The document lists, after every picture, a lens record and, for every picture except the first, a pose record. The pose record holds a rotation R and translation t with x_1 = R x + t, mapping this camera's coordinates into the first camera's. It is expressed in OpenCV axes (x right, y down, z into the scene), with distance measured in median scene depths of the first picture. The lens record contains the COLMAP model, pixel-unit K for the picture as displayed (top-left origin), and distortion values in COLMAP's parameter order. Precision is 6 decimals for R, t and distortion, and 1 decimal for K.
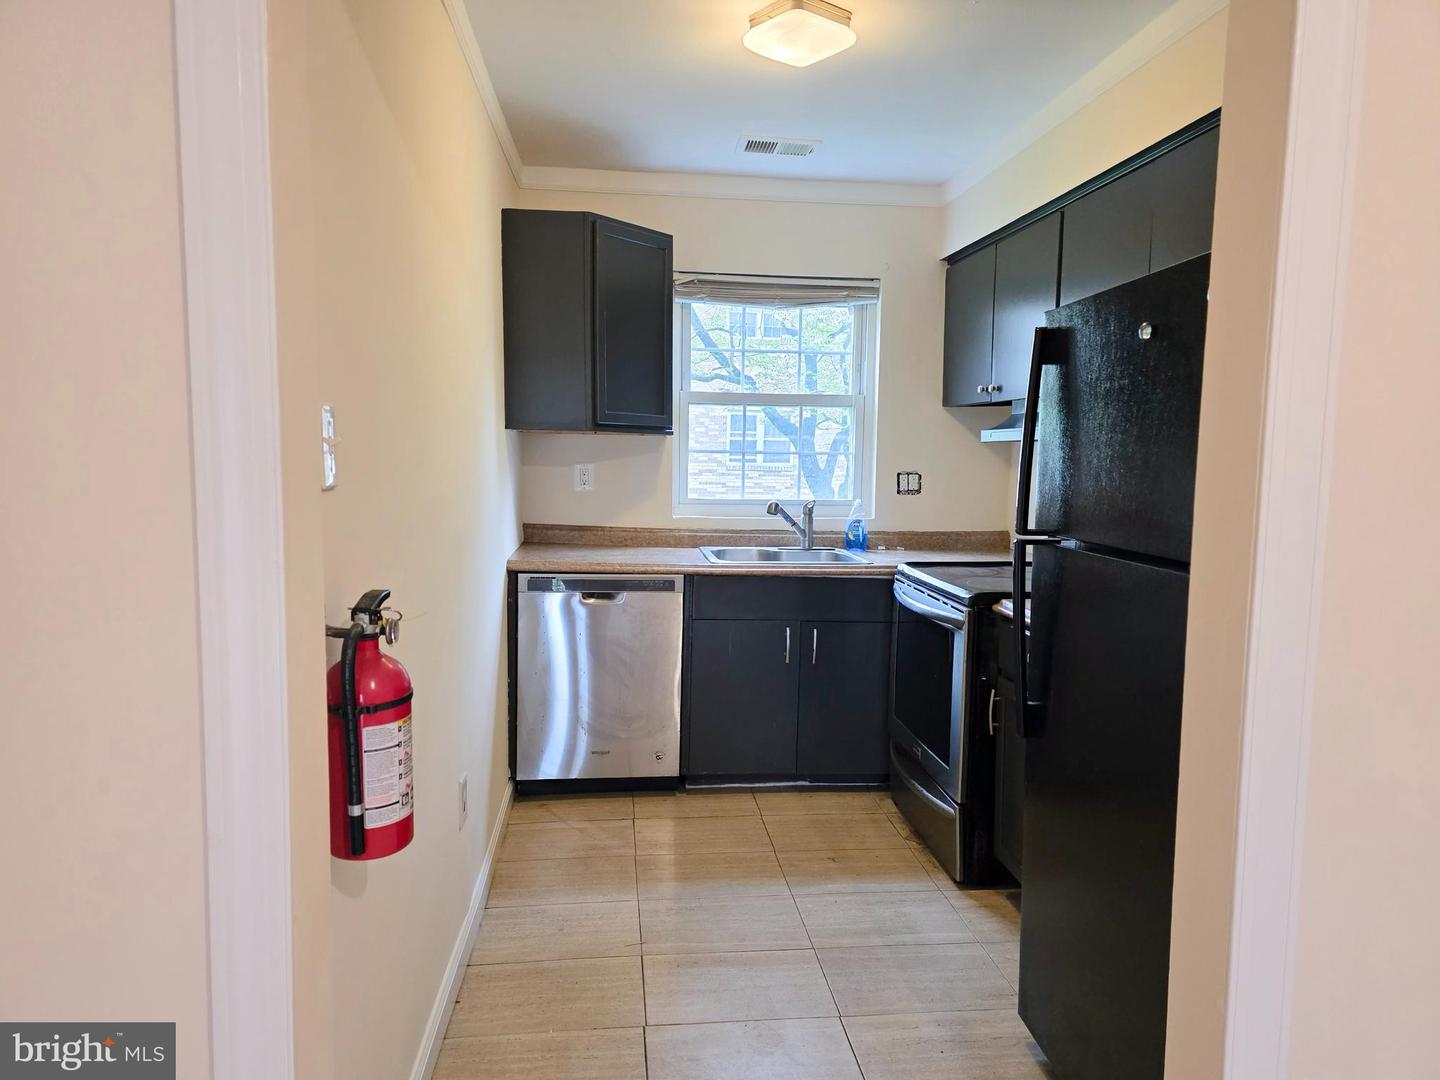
lens RADIAL K [[971.9, 0, 723.4], [0, 971.9, 550.4], [0, 0, 1]] dist [0.085494, -0.094643]
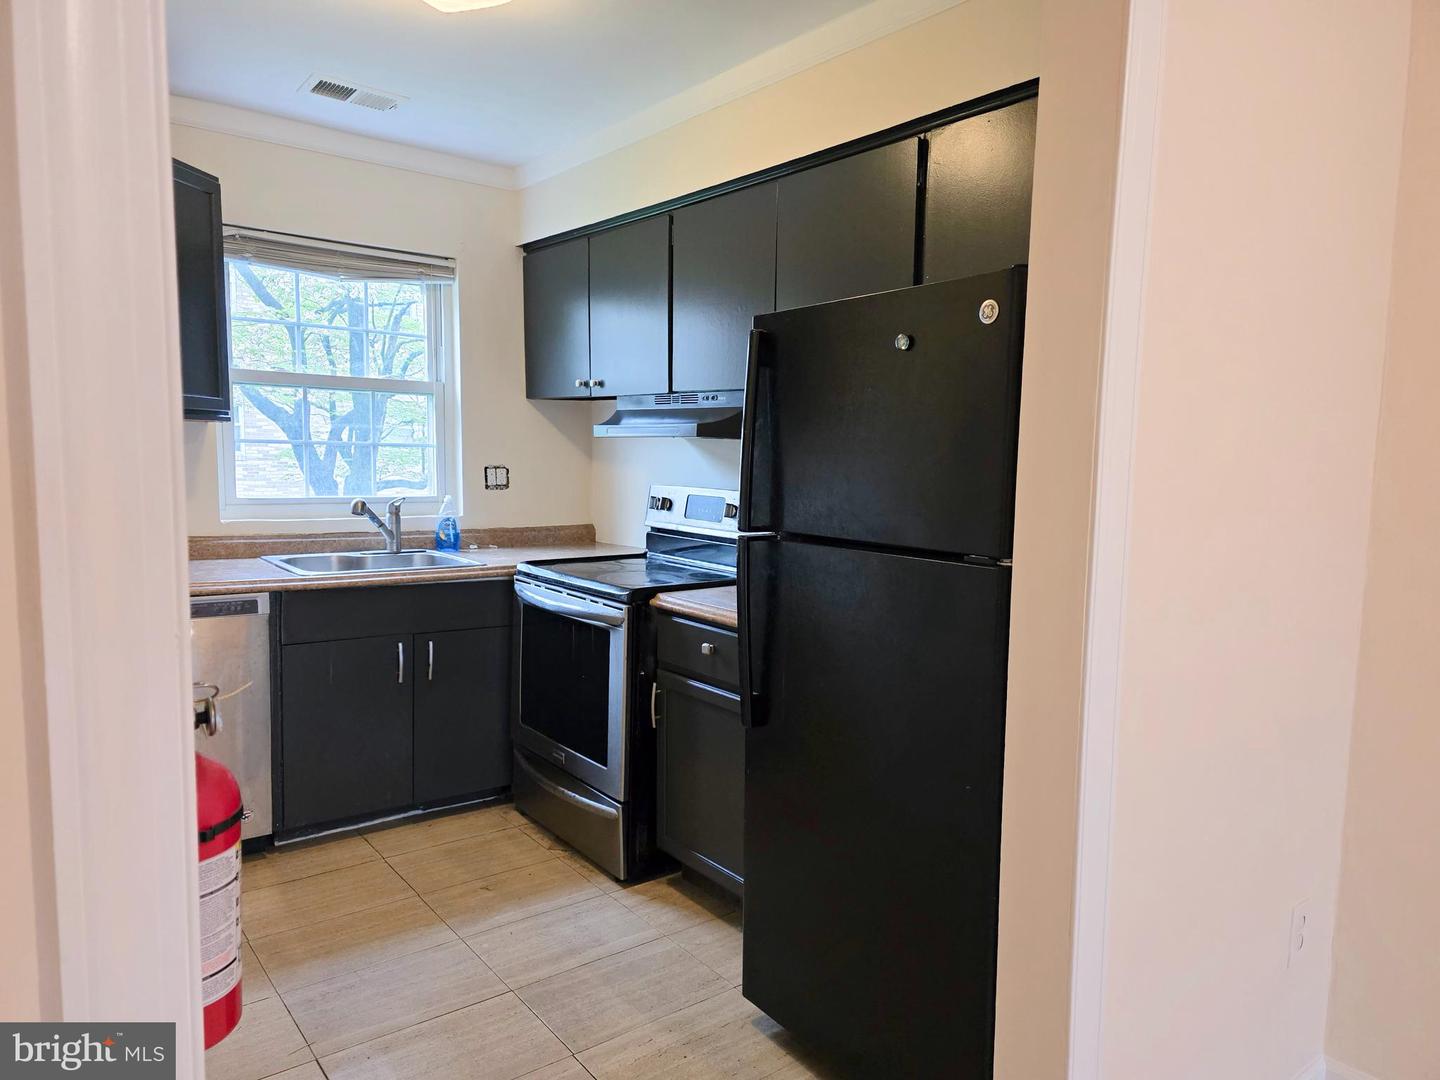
lens RADIAL K [[971.9, 0, 723.4], [0, 971.9, 550.4], [0, 0, 1]] dist [0.085494, -0.094643]
pose [[0.855696, -0.051095, 0.514951, -0.137029], [0.045636, 0.998687, 0.023259, -0.011751], [-0.515463, 0.003598, 0.856904, 0.079375]]
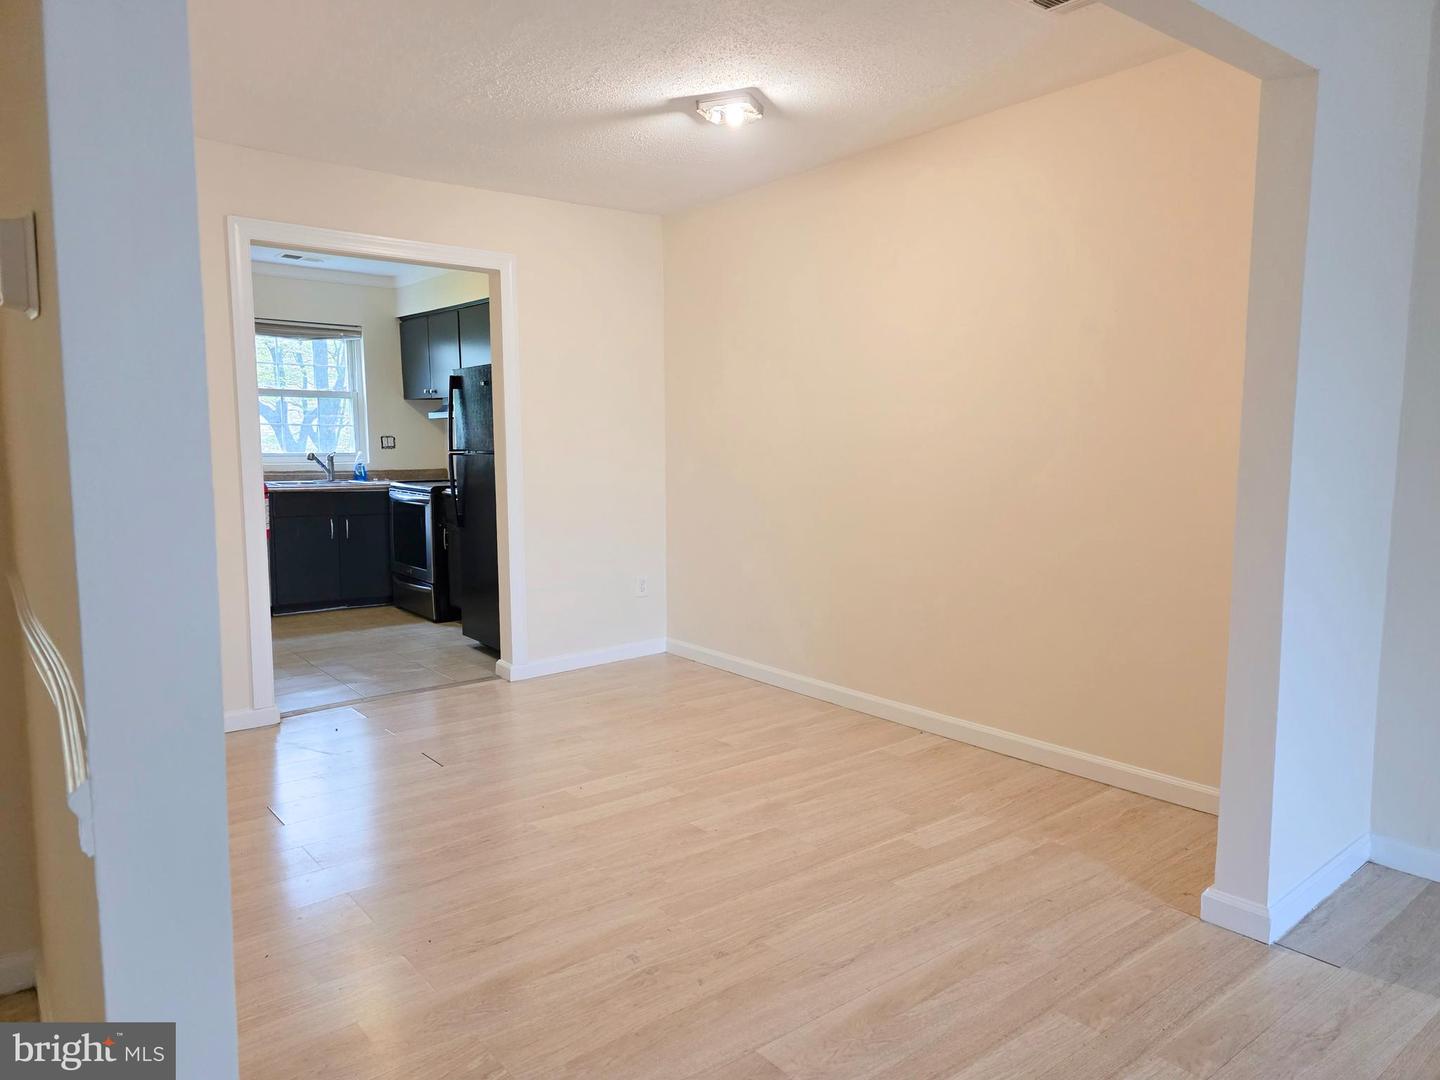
lens RADIAL K [[961.1, 0, 720.0], [0, 961.1, 540.0], [0, 0, 1]] dist [0.046006, -0.000128]
pose [[0.846140, -0.072517, 0.528004, -0.281557], [0.067679, 0.997300, 0.028512, 0.115834], [-0.528646, 0.011609, 0.848763, -0.946049]]
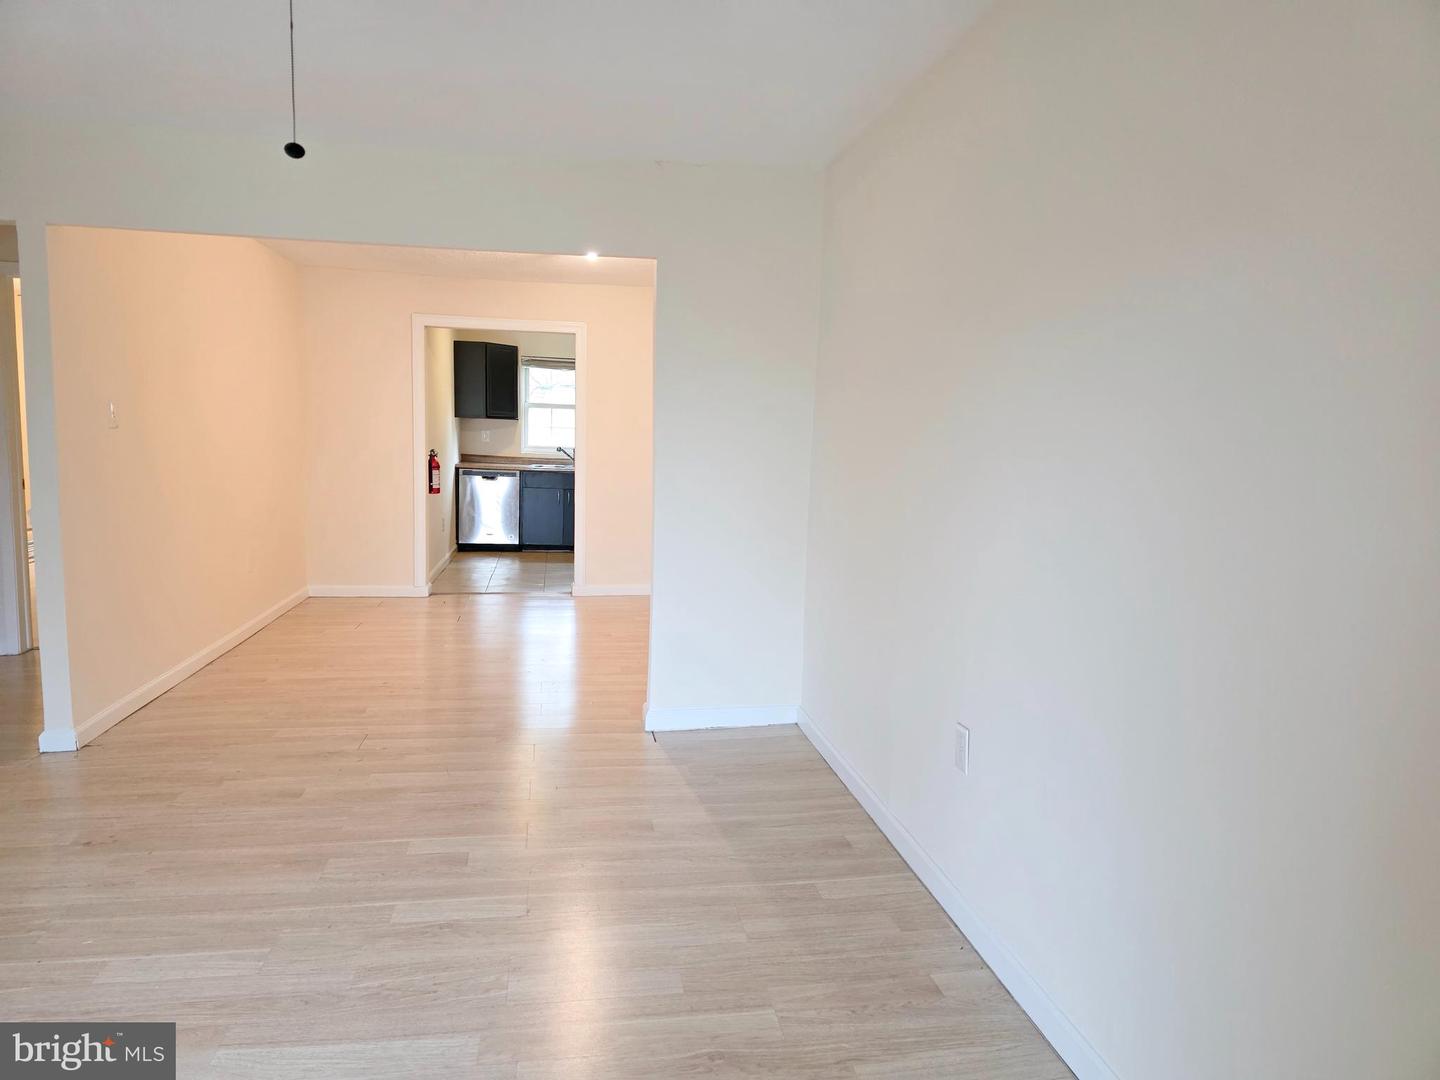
lens RADIAL K [[971.9, 0, 723.4], [0, 971.9, 550.4], [0, 0, 1]] dist [0.085494, -0.094643]
pose [[0.998489, 0.009404, 0.054146, 0.382985], [-0.010703, 0.999661, 0.023751, 0.175526], [-0.053904, -0.024295, 0.998251, -1.782478]]
